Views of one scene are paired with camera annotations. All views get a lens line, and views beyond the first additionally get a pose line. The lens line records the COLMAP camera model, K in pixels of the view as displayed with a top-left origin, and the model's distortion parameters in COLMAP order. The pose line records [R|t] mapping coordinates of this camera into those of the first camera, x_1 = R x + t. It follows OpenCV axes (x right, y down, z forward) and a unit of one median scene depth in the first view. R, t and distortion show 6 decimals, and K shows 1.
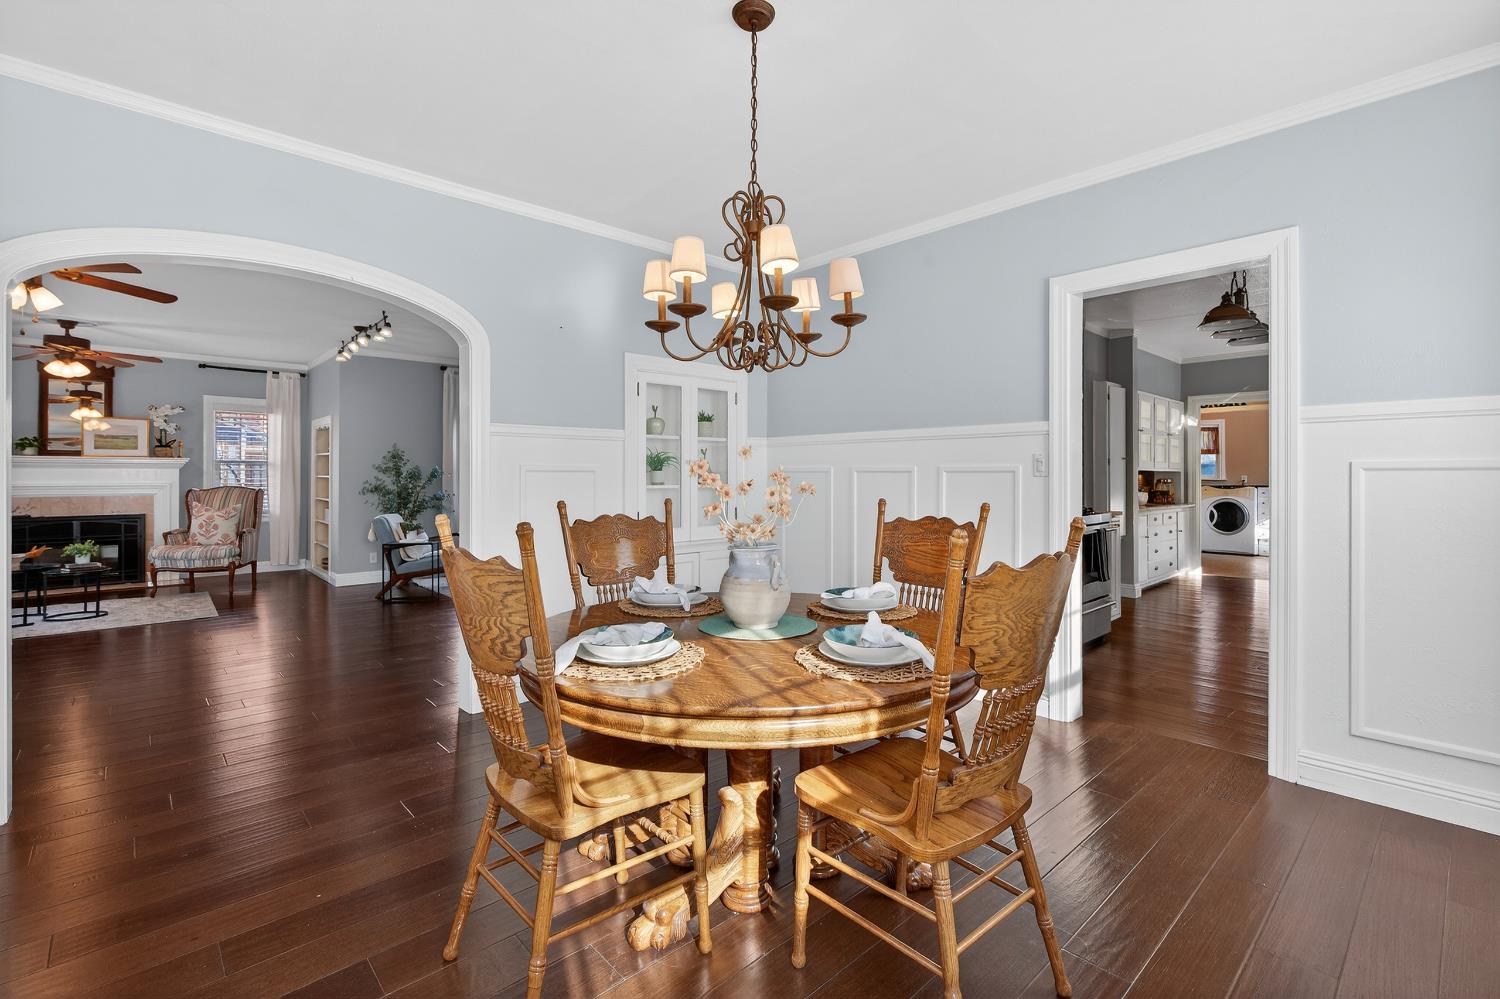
lens RADIAL K [[678.3, 0, 761.4], [0, 678.3, 482.0], [0, 0, 1]] dist [0.000031, -0.000321]
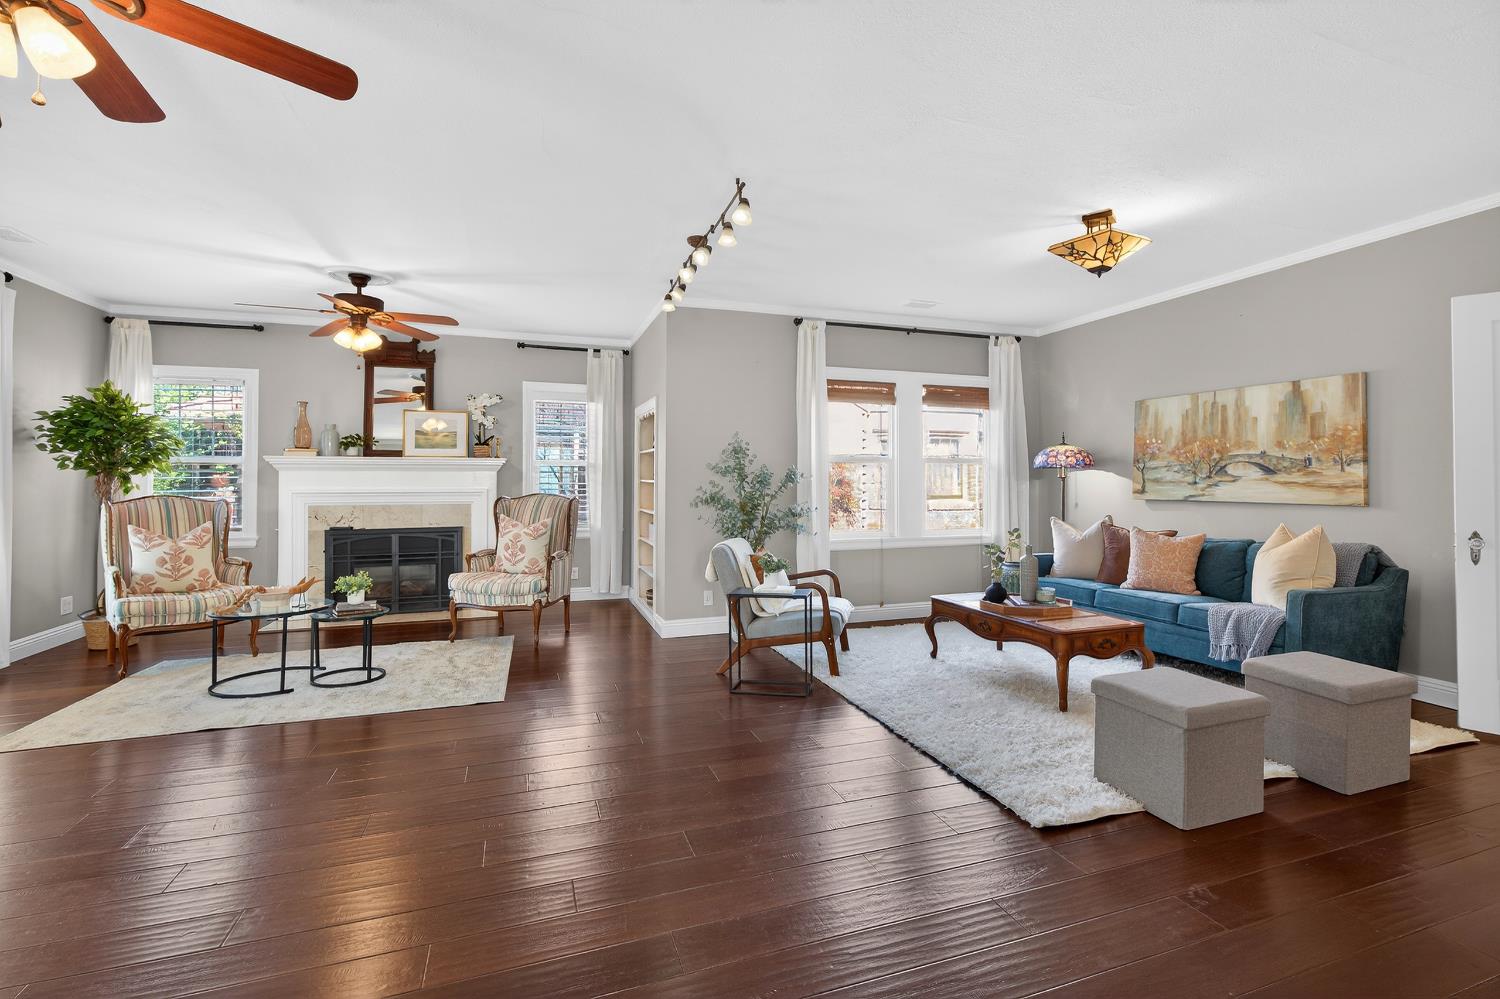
lens RADIAL K [[678.3, 0, 761.4], [0, 678.3, 482.0], [0, 0, 1]] dist [0.000031, -0.000321]
pose [[0.916057, -0.000539, -0.401047, -0.251714], [-0.002632, 0.999969, -0.007358, -0.001943], [0.401039, 0.007796, 0.916028, 0.399088]]
